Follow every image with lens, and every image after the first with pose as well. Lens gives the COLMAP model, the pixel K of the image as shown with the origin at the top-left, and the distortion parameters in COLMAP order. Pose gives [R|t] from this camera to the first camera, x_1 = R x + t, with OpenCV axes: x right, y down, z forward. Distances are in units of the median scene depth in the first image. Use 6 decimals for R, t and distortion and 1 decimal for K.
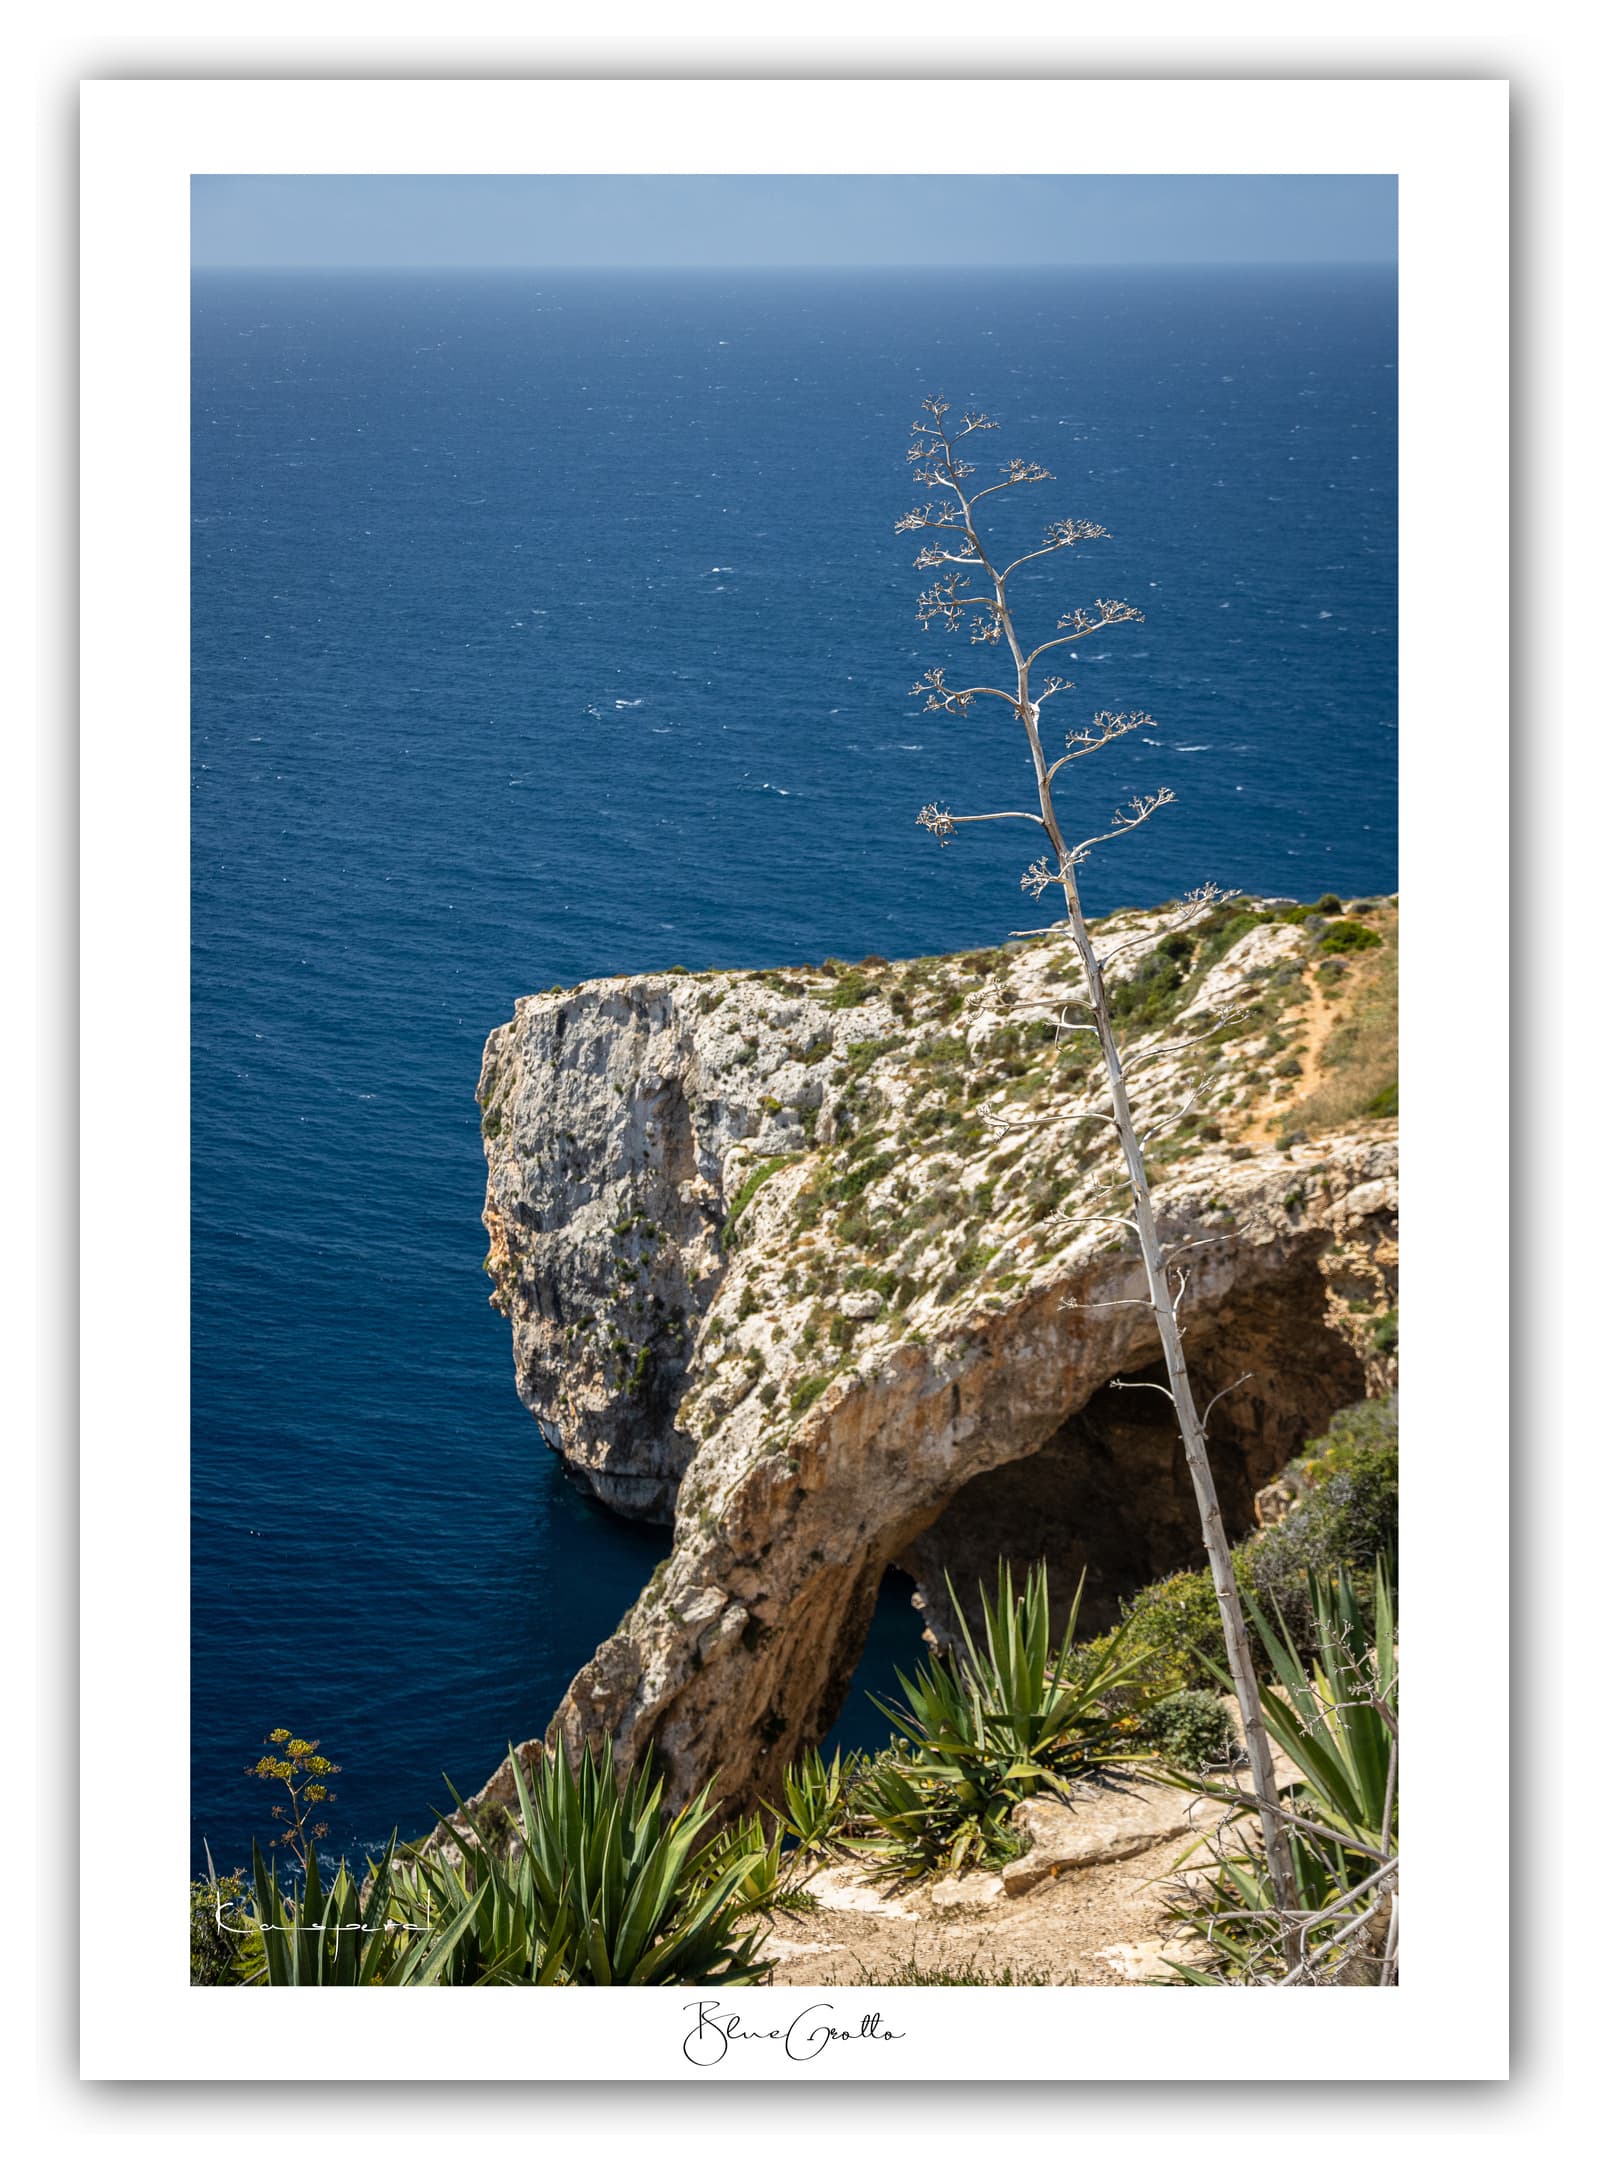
lens RADIAL K [[3285.7, 0, 799.5], [0, 3285.7, 1085.0], [0, 0, 1]] dist [0.090189, -0.020358]
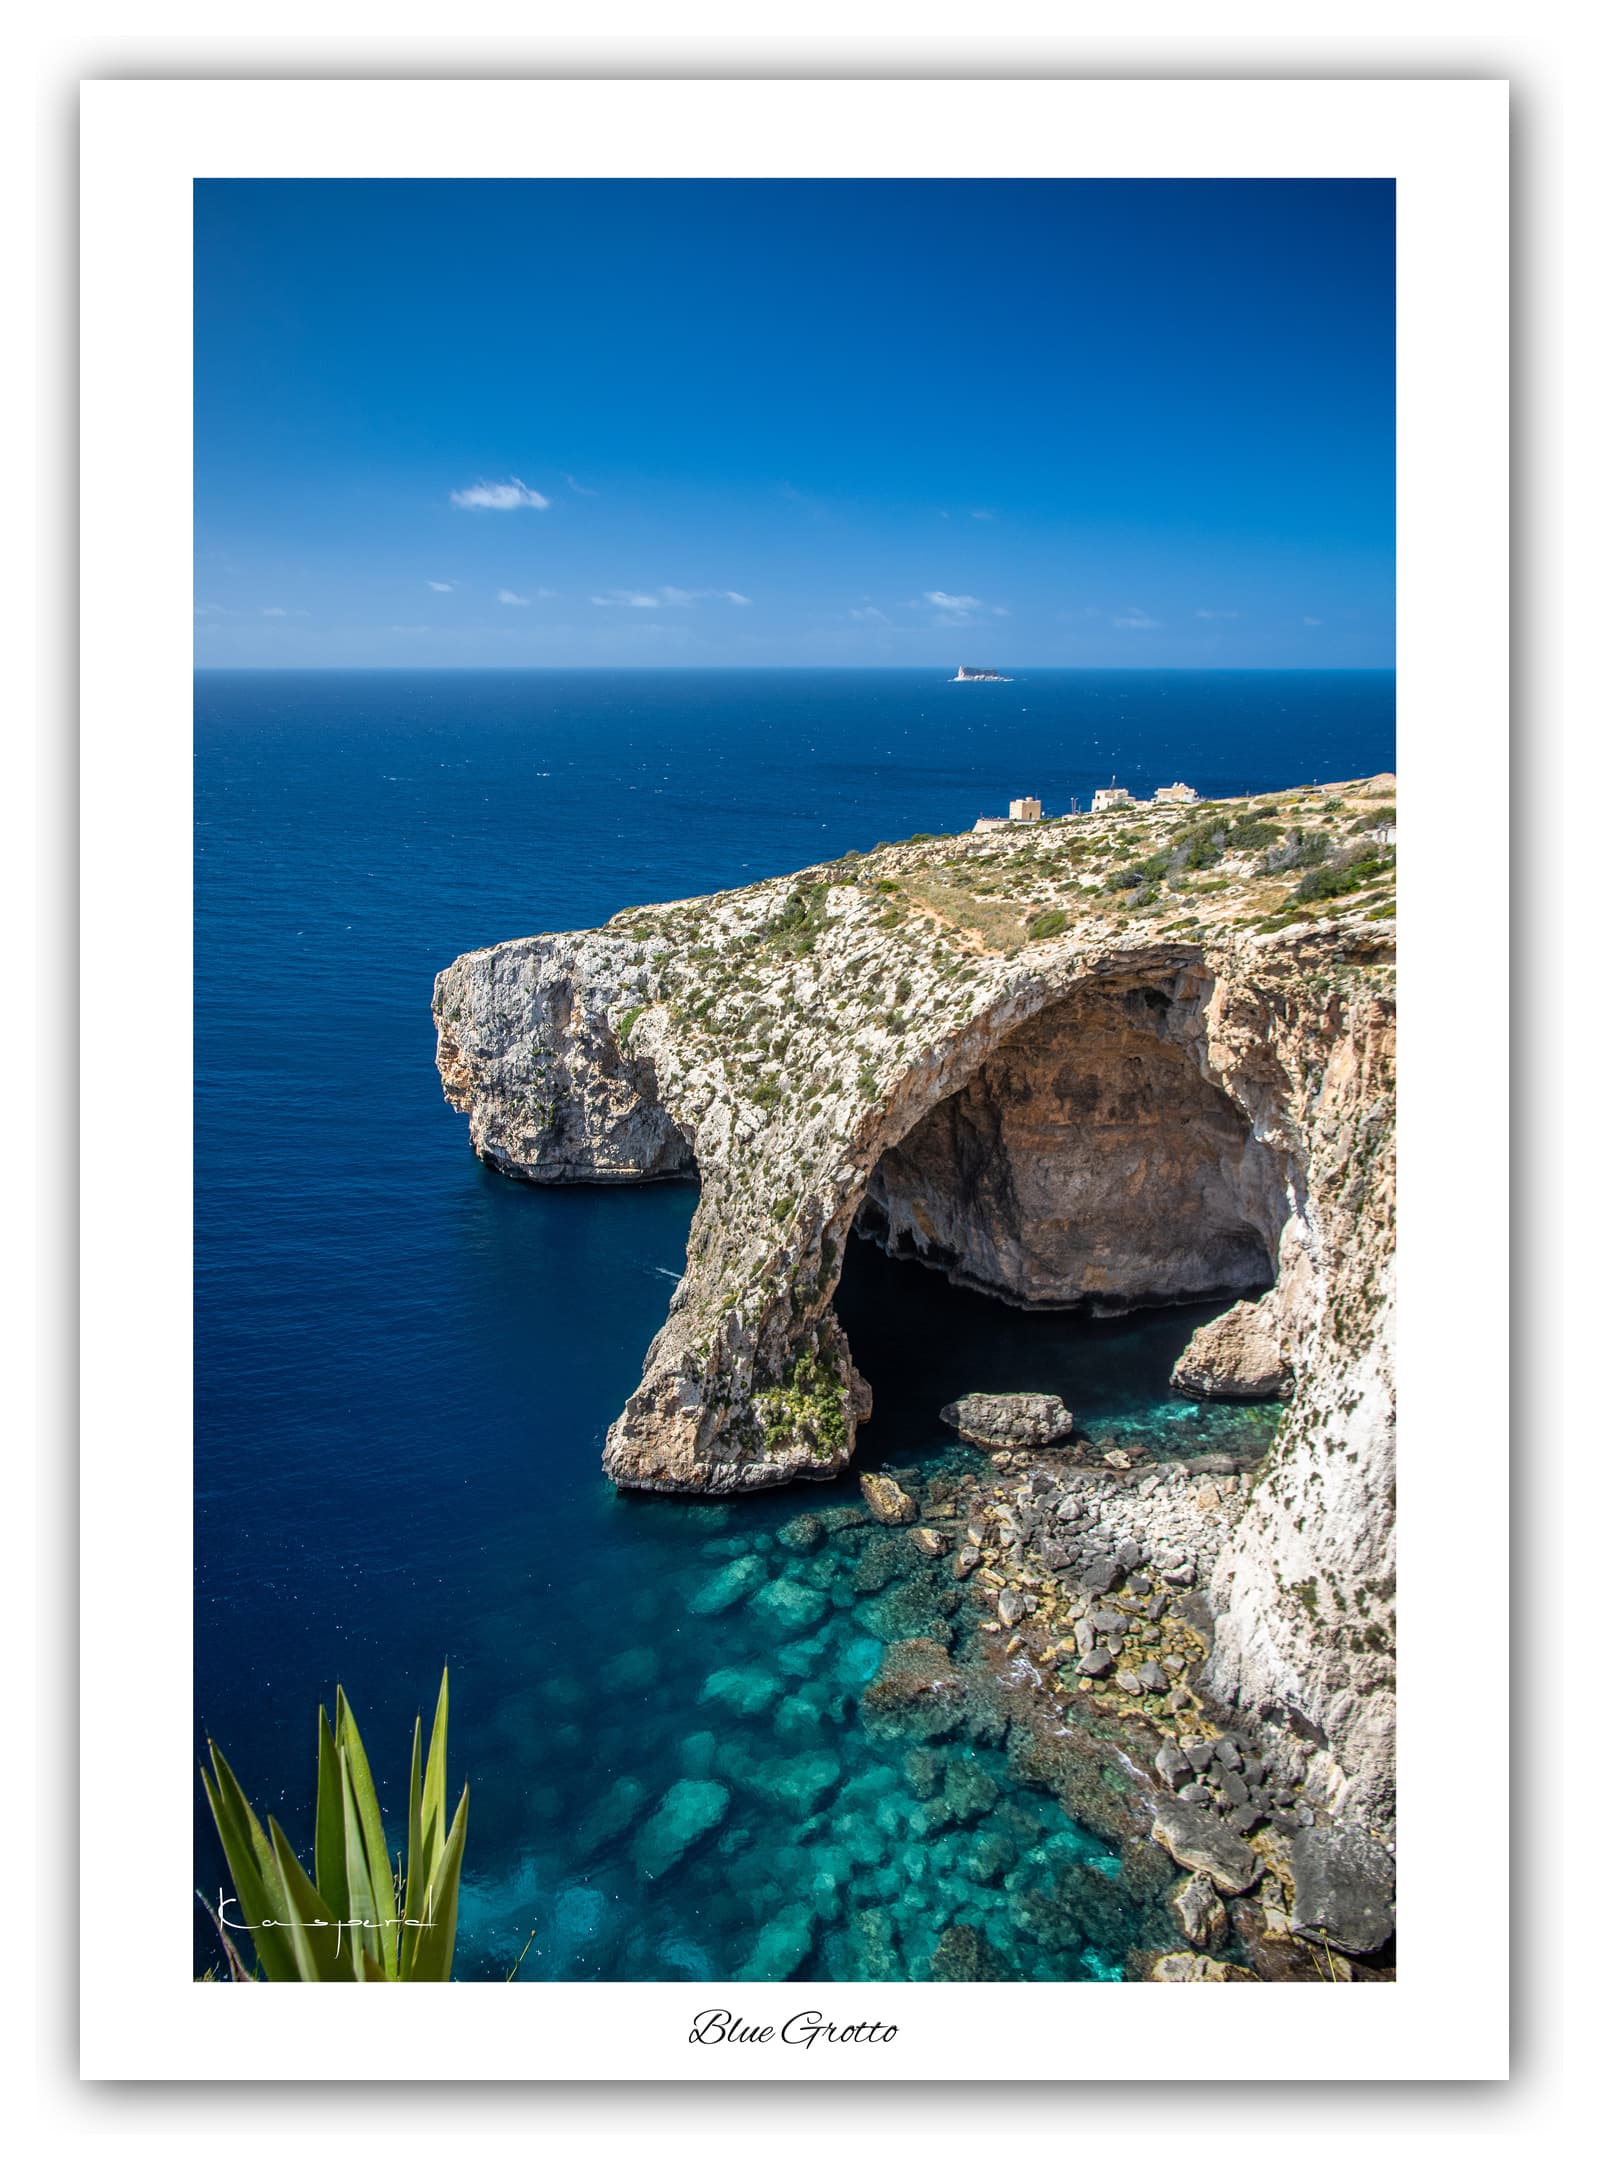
lens RADIAL K [[1358.1, 0, 803.9], [0, 1358.1, 1061.5], [0, 0, 1]] dist [-0.059417, 0.100779]
pose [[0.880390, -0.124768, 0.457545, -0.323789], [0.108447, 0.992174, 0.061886, 0.013038], [-0.461685, -0.004865, 0.887030, 0.118304]]
